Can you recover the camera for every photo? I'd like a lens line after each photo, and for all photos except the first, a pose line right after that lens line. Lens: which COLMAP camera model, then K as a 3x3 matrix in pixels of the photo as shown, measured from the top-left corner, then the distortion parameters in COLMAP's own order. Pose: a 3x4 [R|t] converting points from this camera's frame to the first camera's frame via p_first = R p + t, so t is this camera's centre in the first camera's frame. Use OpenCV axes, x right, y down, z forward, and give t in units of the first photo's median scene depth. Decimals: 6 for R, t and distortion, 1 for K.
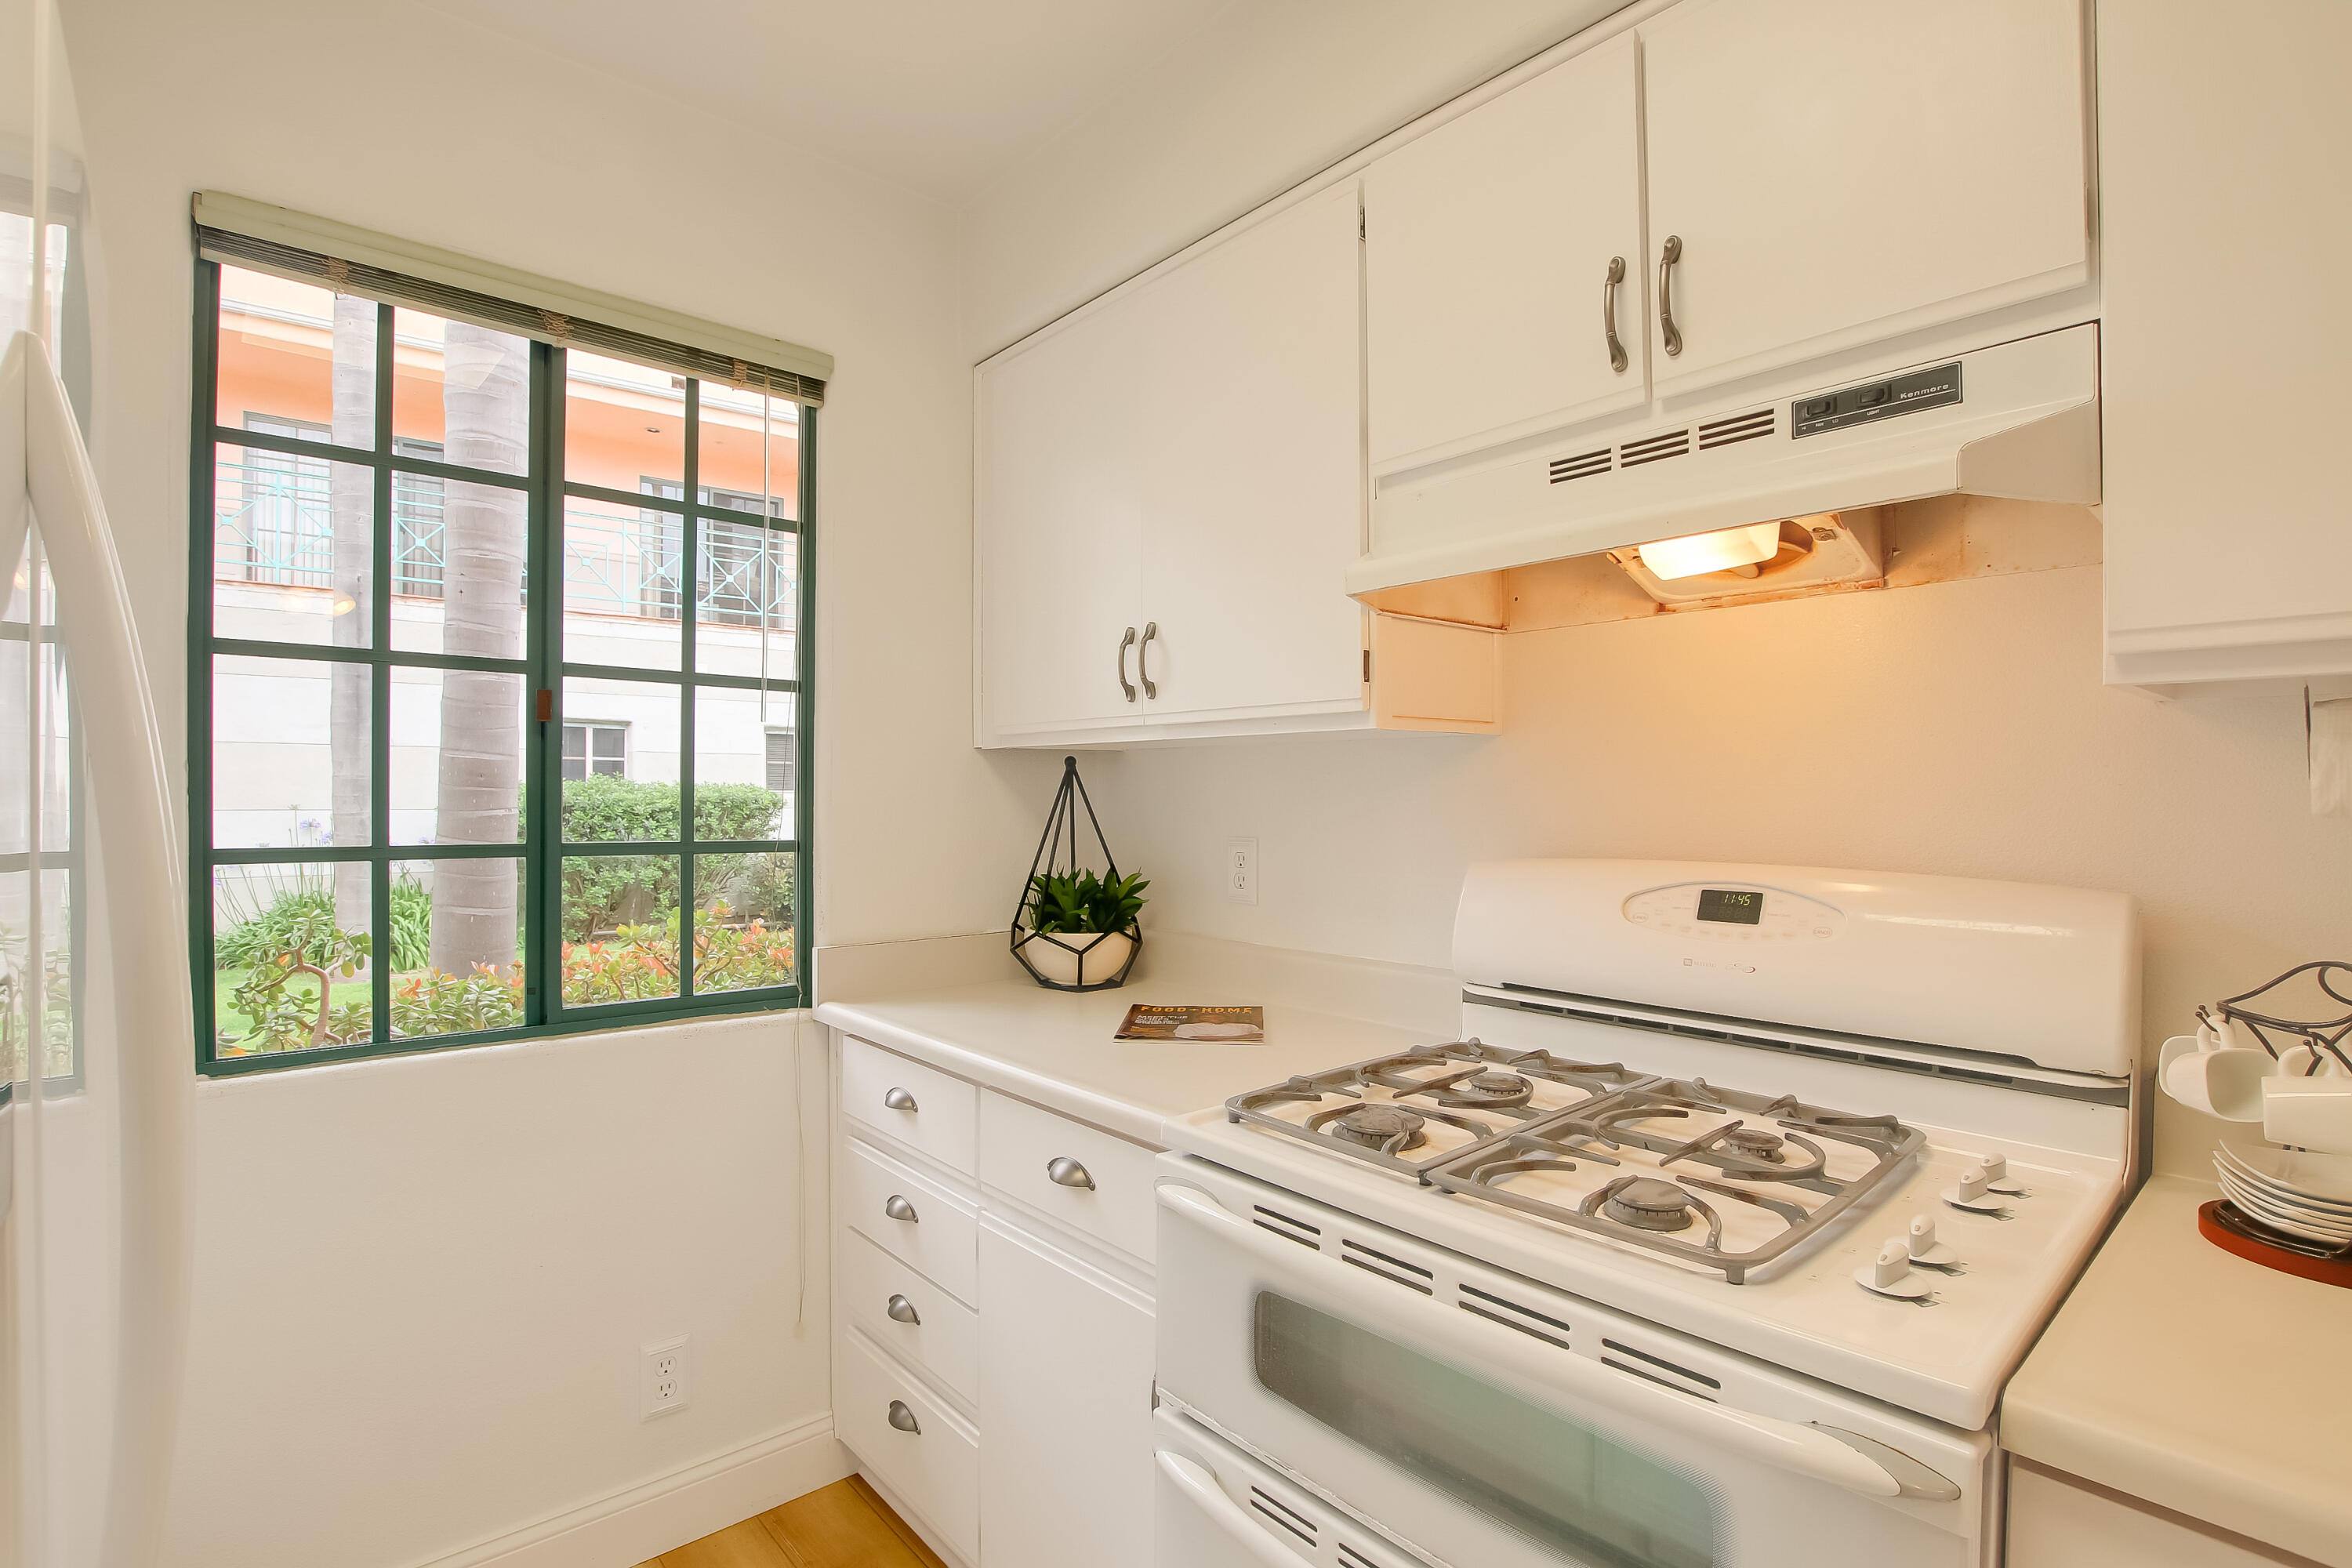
lens RADIAL K [[1116.0, 0, 1169.9], [0, 1116.0, 808.6], [0, 0, 1]] dist [-0.026014, 0.000923]
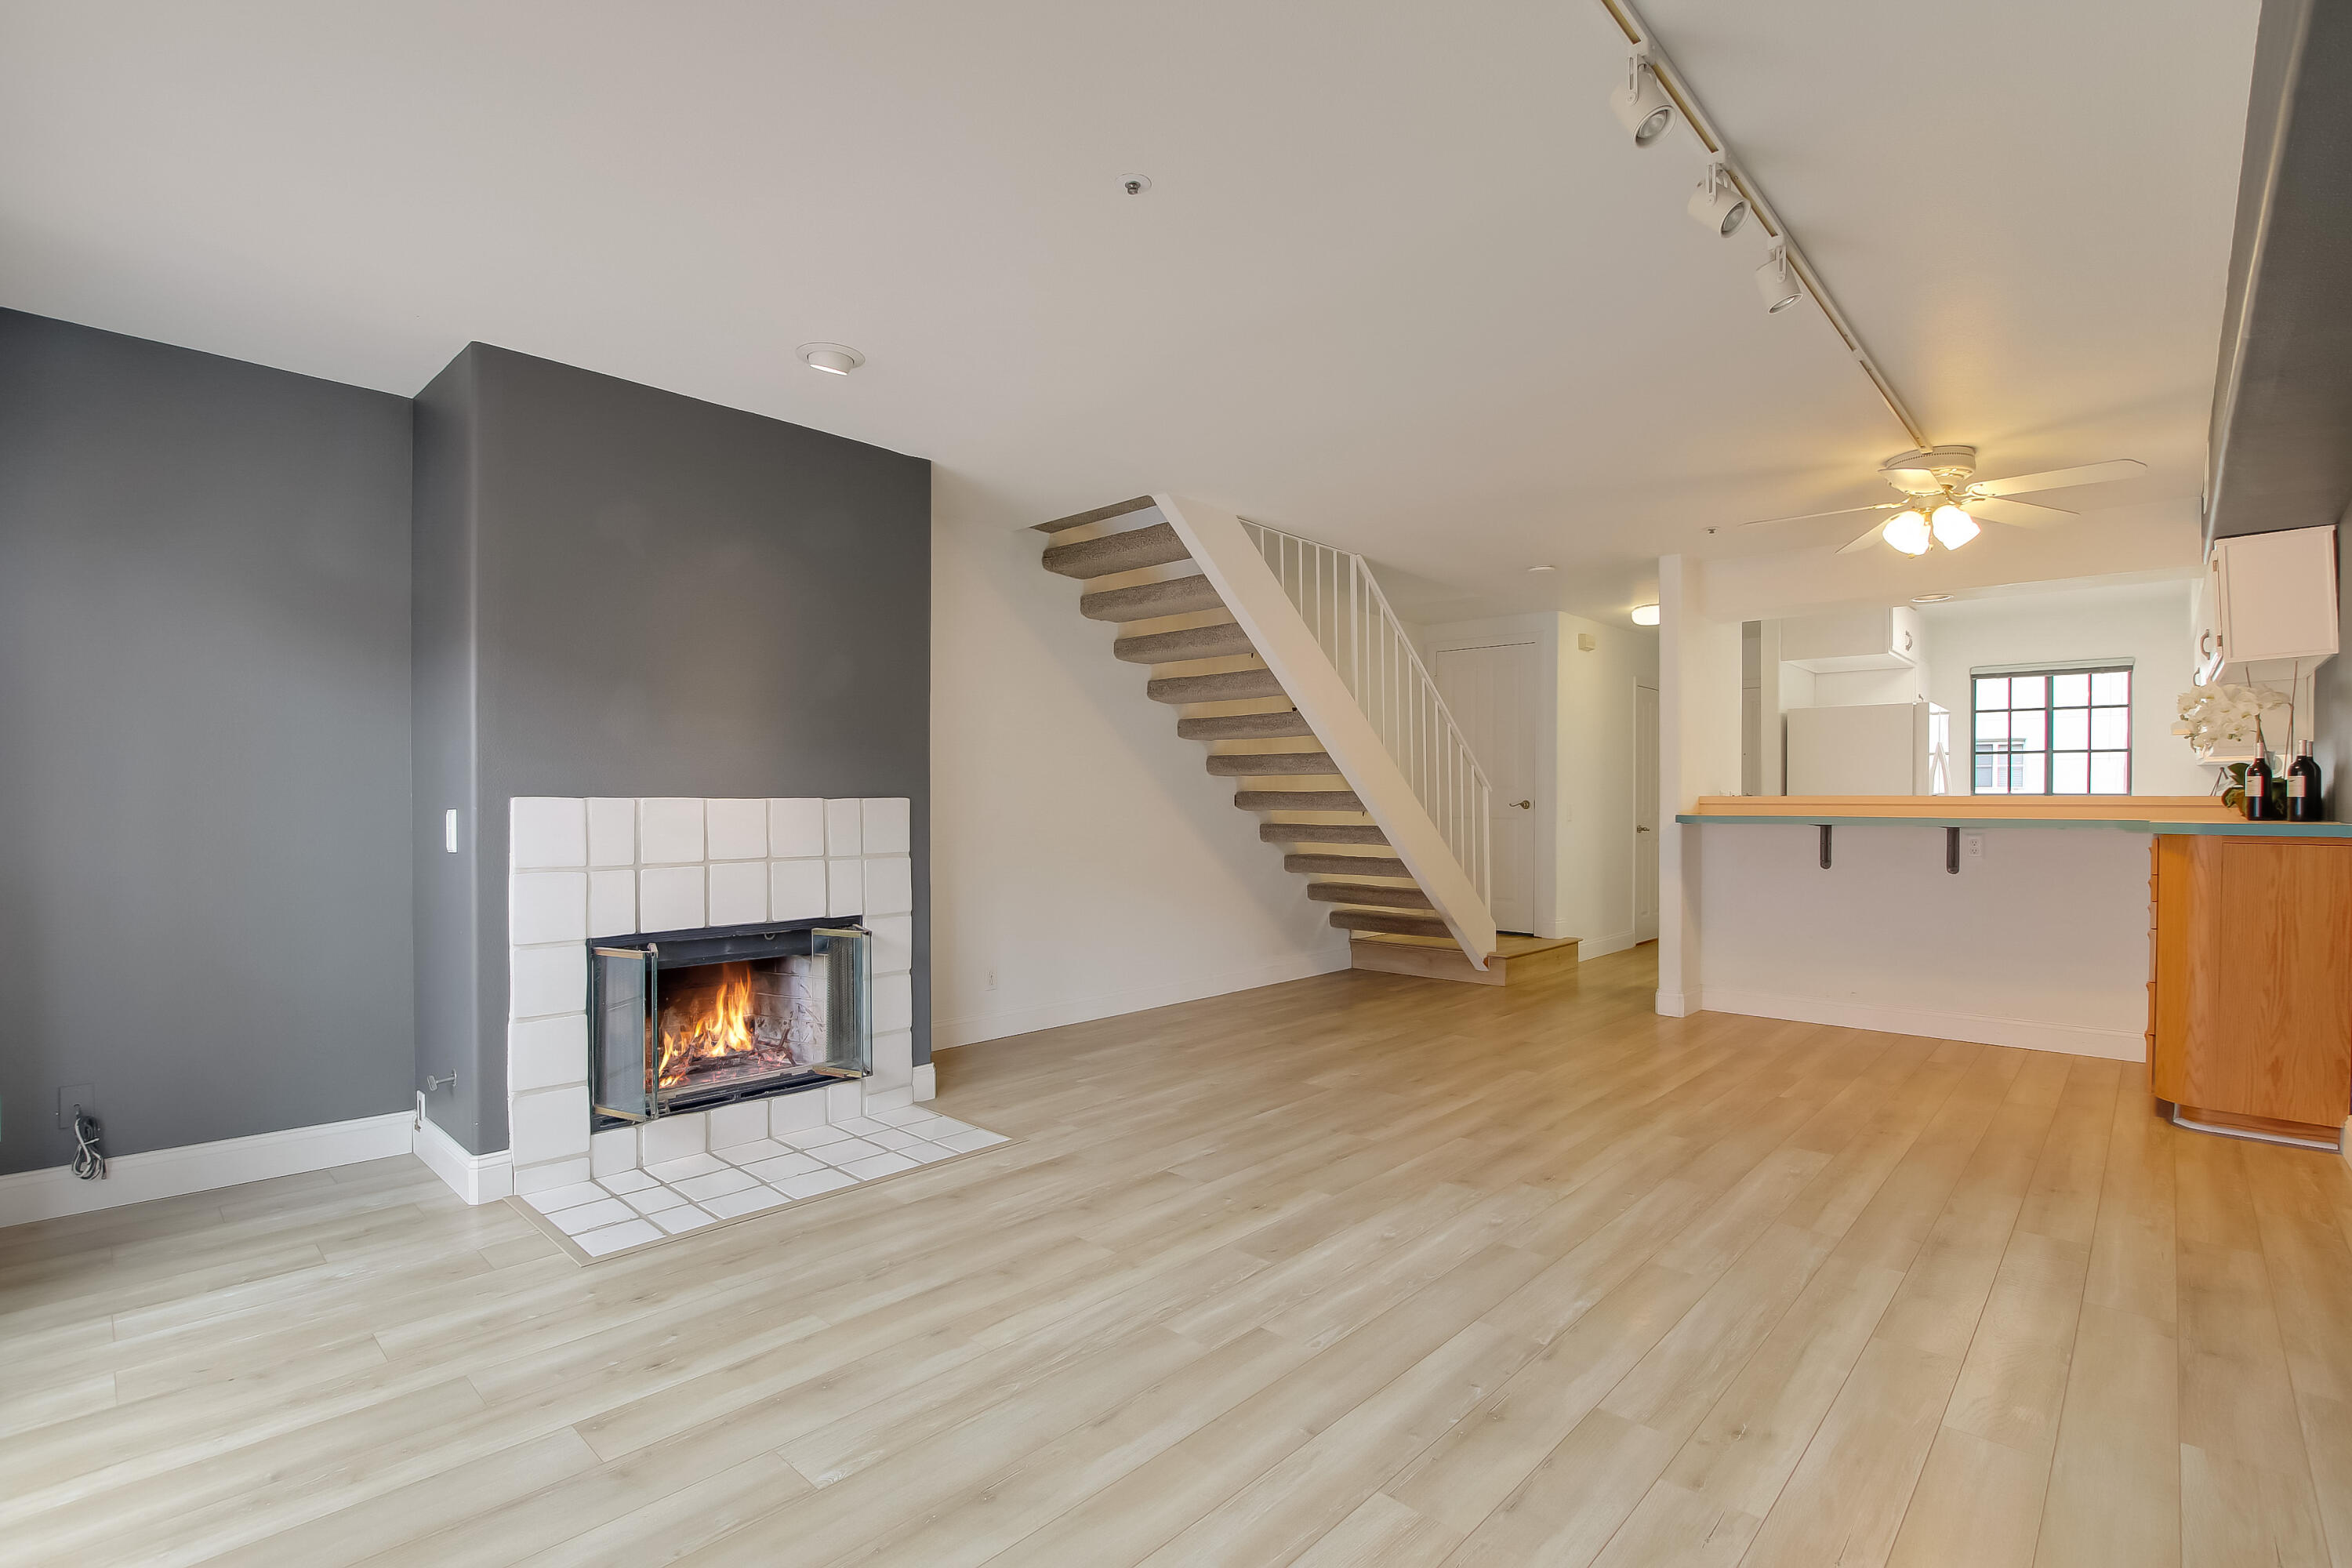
lens RADIAL K [[1082.0, 0, 1172.3], [0, 1082.0, 804.9], [0, 0, 1]] dist [-0.028658, 0.000190]
pose [[0.093352, 0.003828, -0.995626, 4.736561], [-0.010085, 0.999945, 0.002899, 0.148089], [0.995582, 0.009770, 0.093386, -4.073422]]
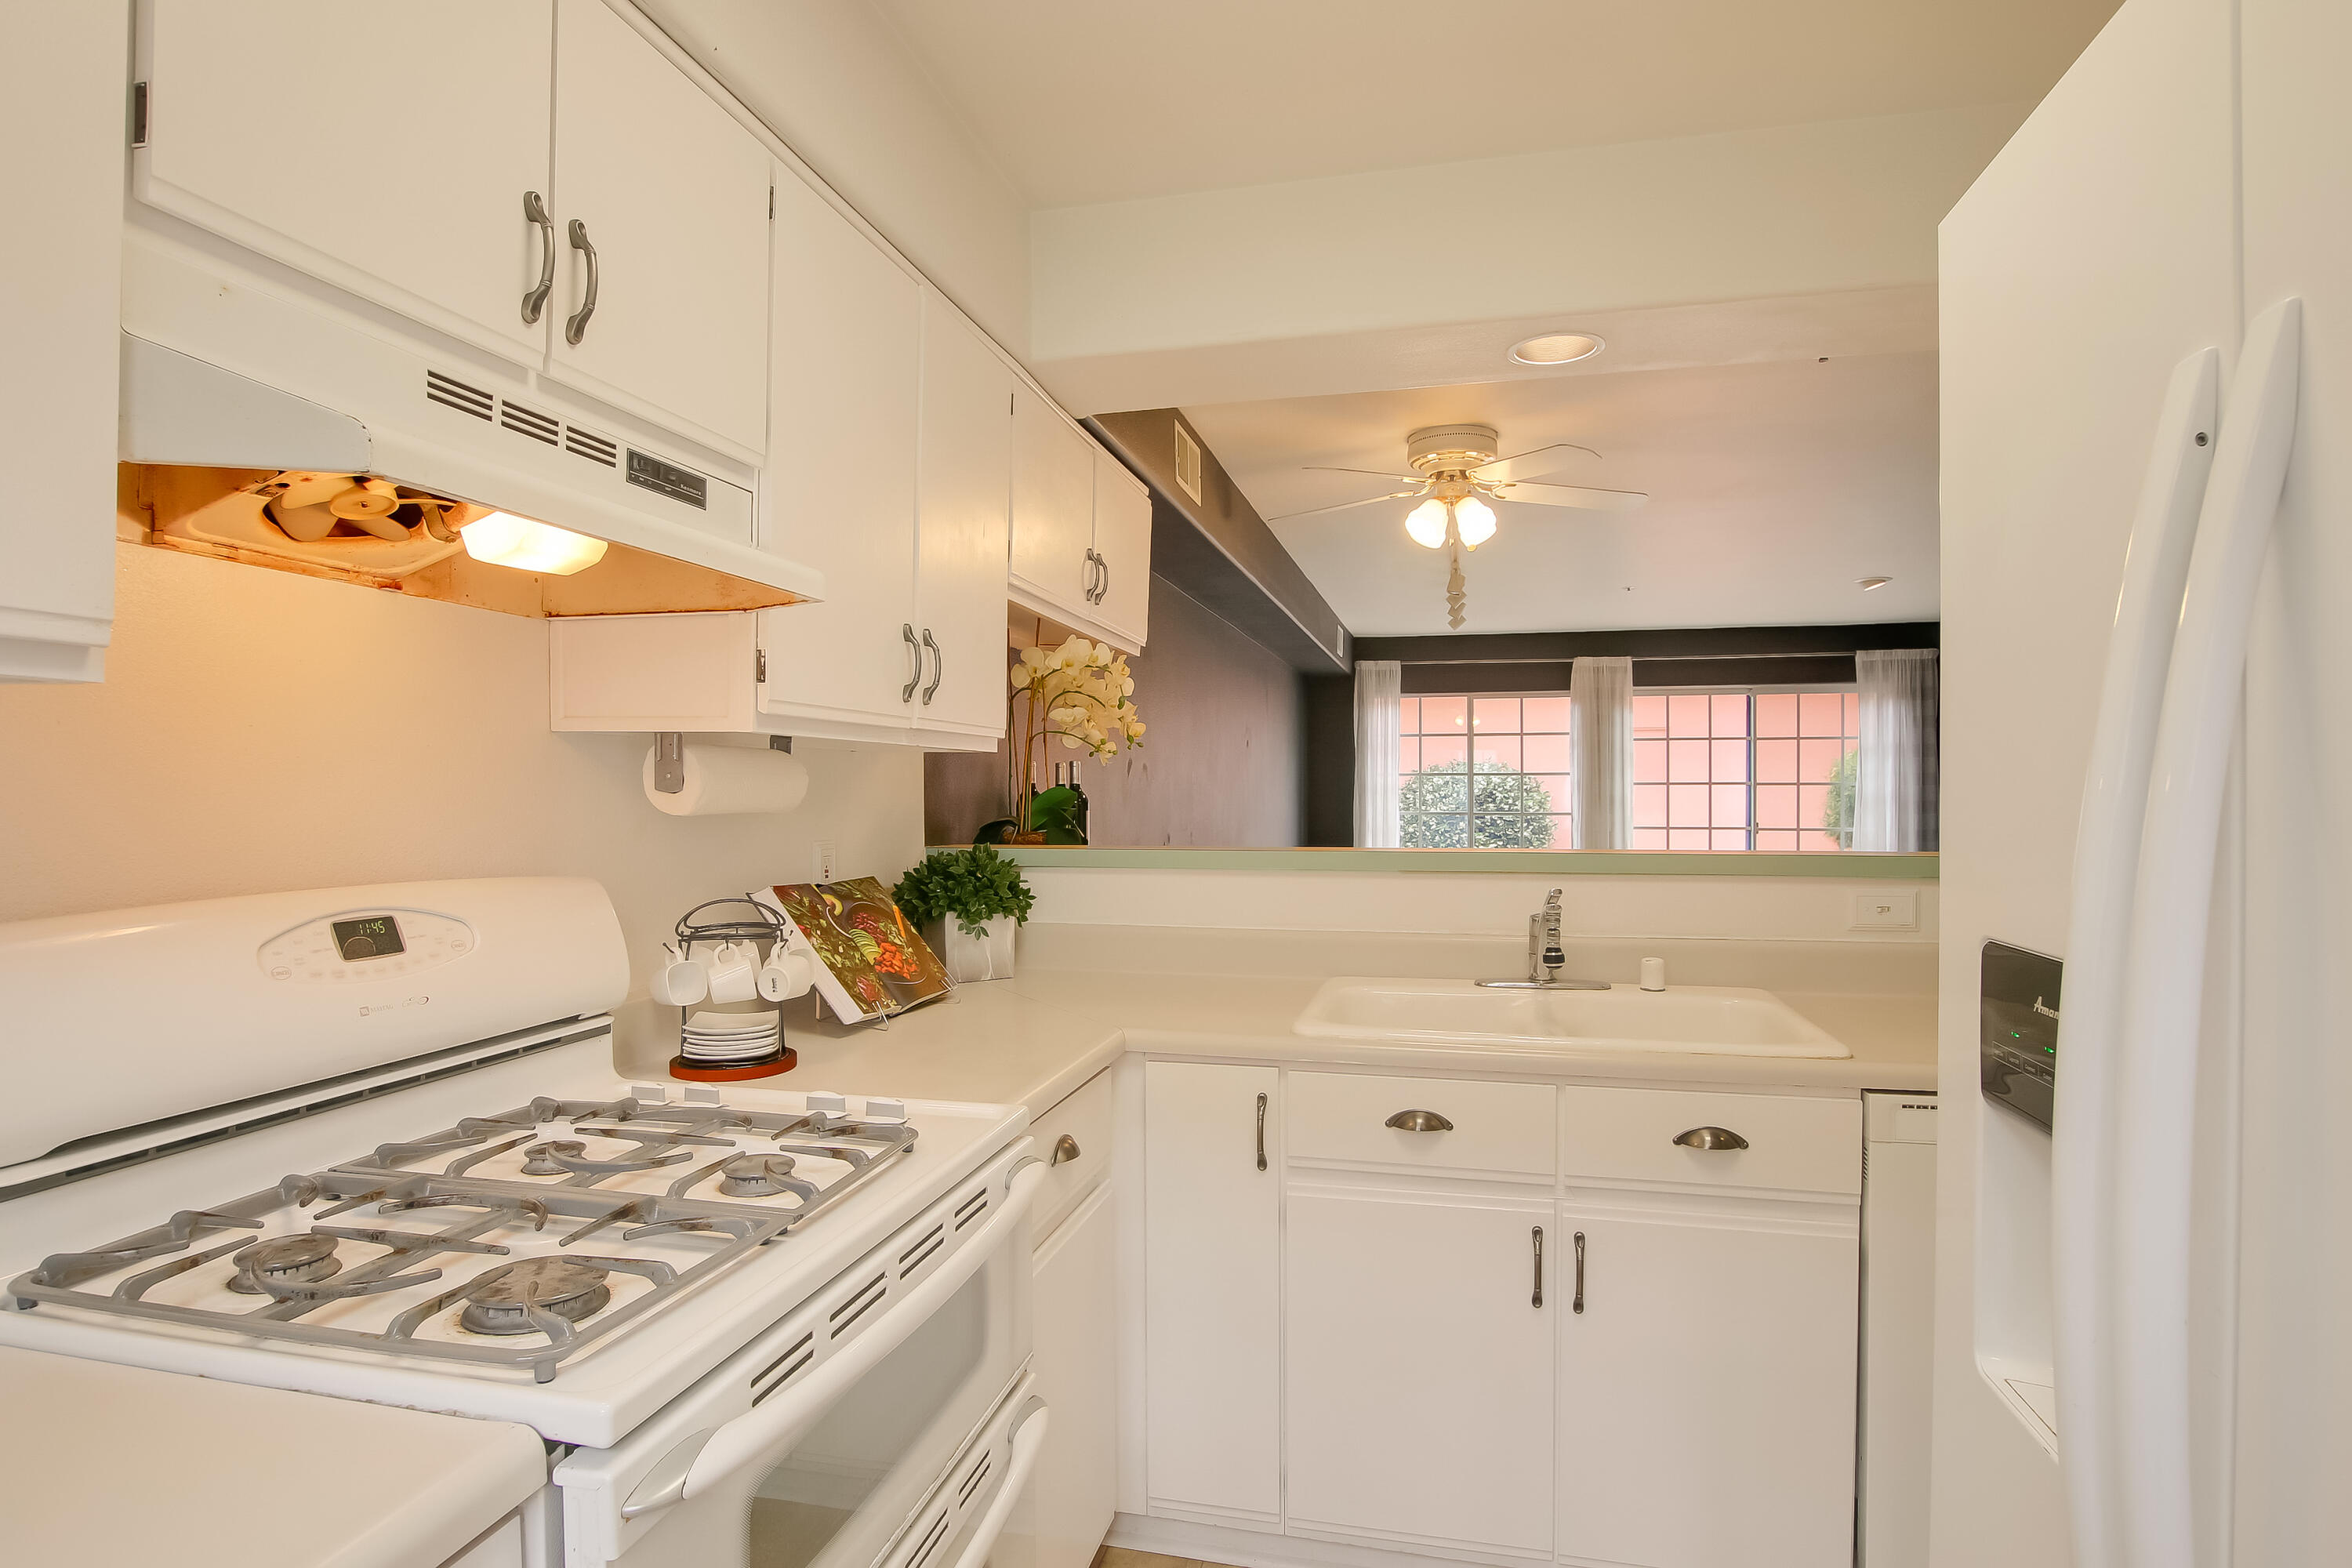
lens RADIAL K [[1227.9, 0, 1176.0], [0, 1227.9, 784.0], [0, 0, 1]] dist [-0.001387, -0.000371]
pose [[-0.576742, 0.003764, 0.816918, -0.689250], [0.007487, 0.999972, 0.000678, -0.027679], [-0.816892, 0.006507, -0.576754, 1.159974]]
